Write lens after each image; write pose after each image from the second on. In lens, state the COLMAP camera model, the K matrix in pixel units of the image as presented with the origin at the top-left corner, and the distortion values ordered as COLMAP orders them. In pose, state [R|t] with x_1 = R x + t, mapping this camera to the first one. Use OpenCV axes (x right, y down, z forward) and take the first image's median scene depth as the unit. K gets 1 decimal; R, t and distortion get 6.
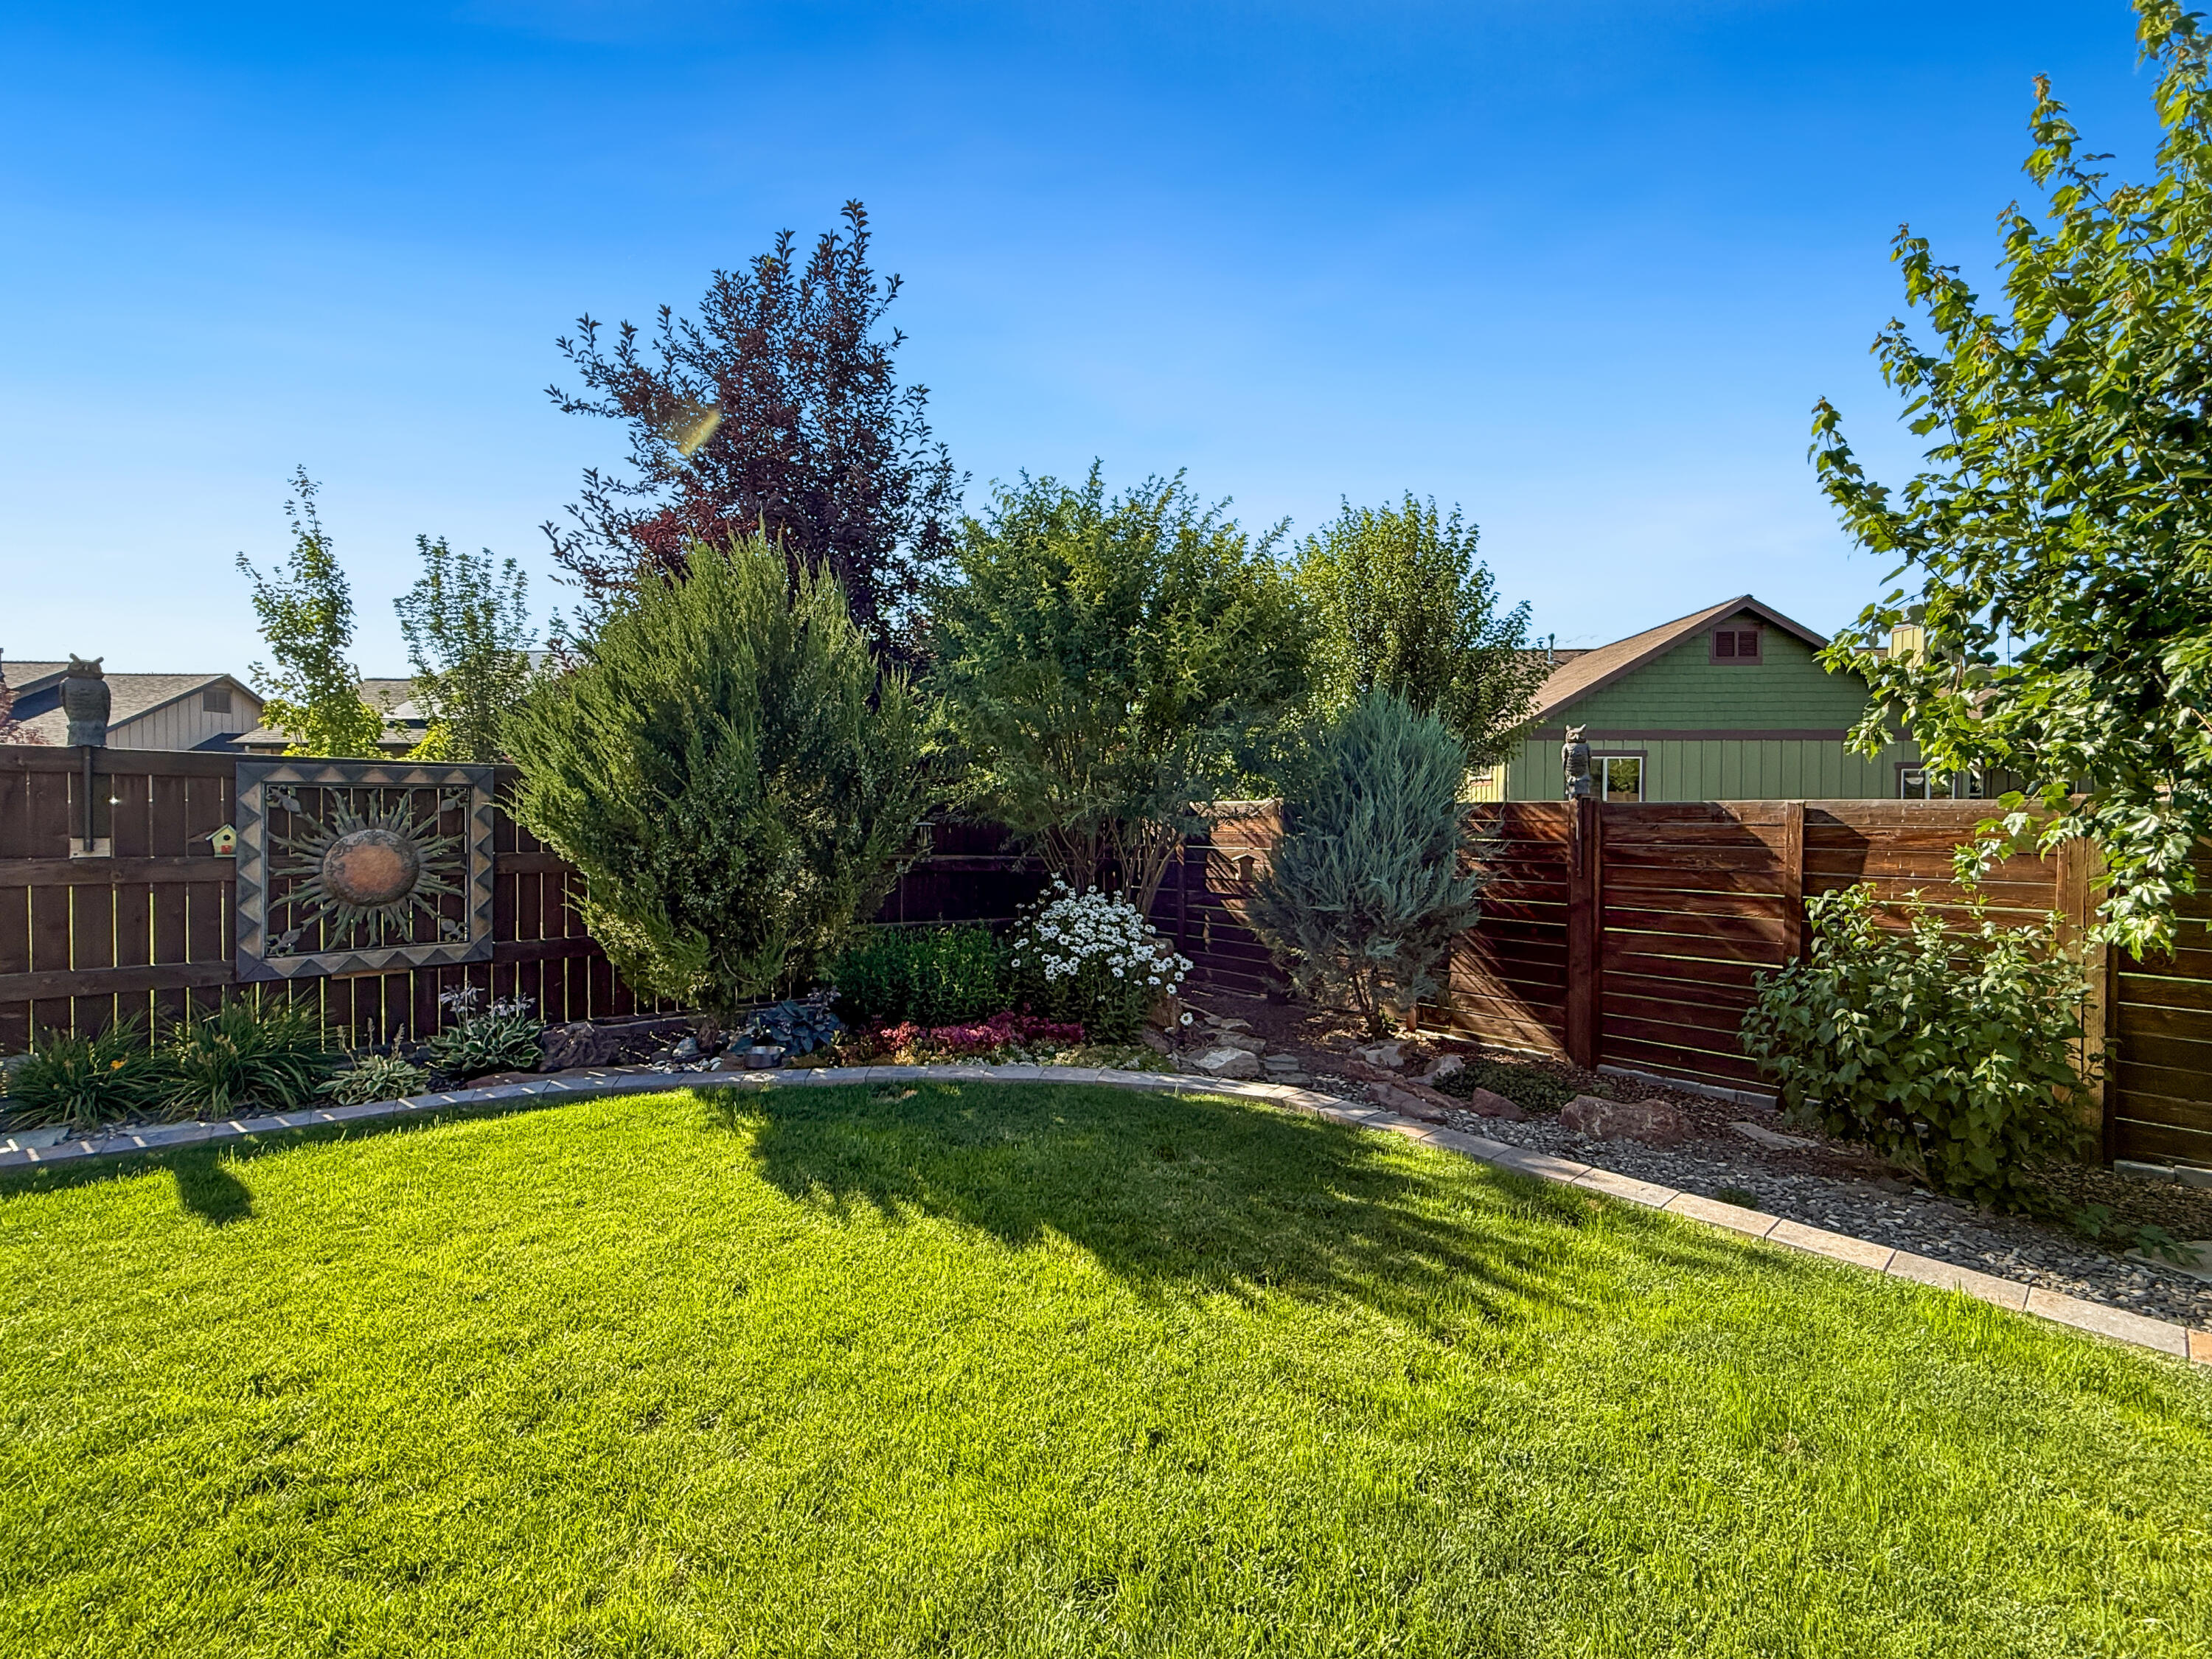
lens RADIAL K [[969.1, 0, 1106.0], [0, 969.1, 829.5], [0, 0, 1]] dist [-0.000656, 0.000334]
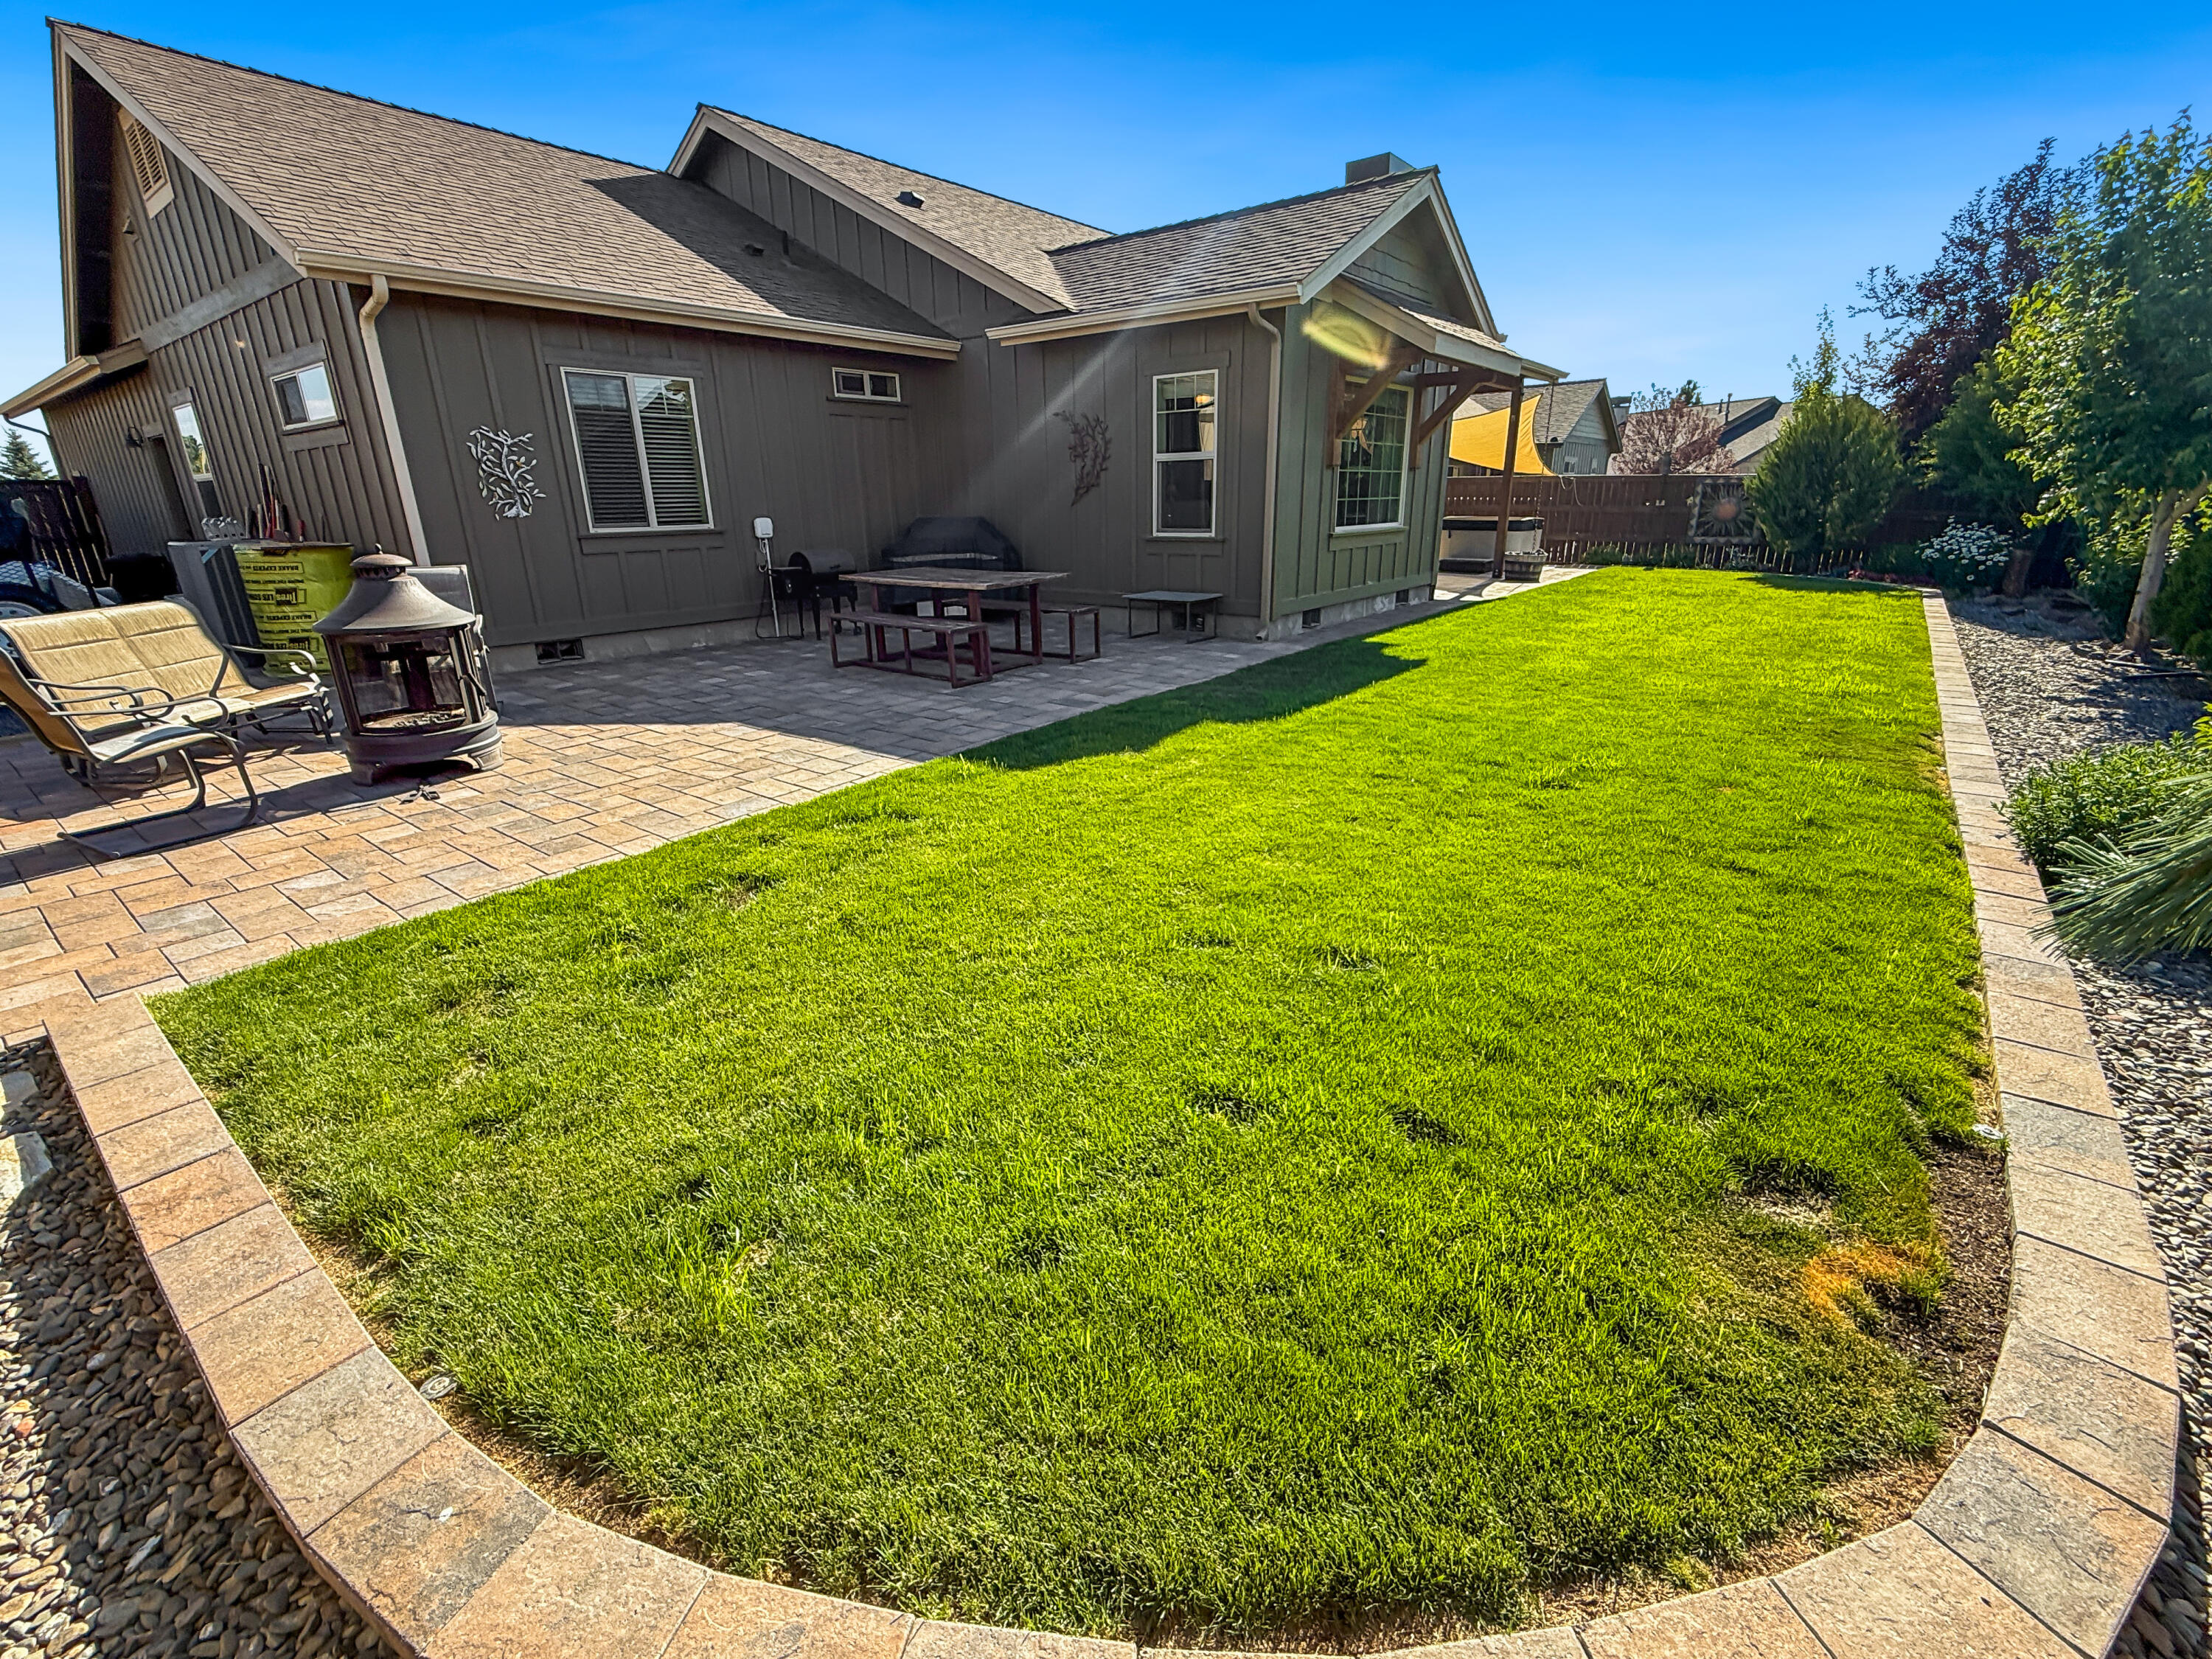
lens RADIAL K [[969.1, 0, 1106.0], [0, 969.1, 829.5], [0, 0, 1]] dist [-0.000656, 0.000334]
pose [[0.154289, 0.309623, -0.938258, 2.197544], [-0.011305, 0.950120, 0.311678, 0.064476], [0.987961, -0.037482, 0.150094, -1.510887]]
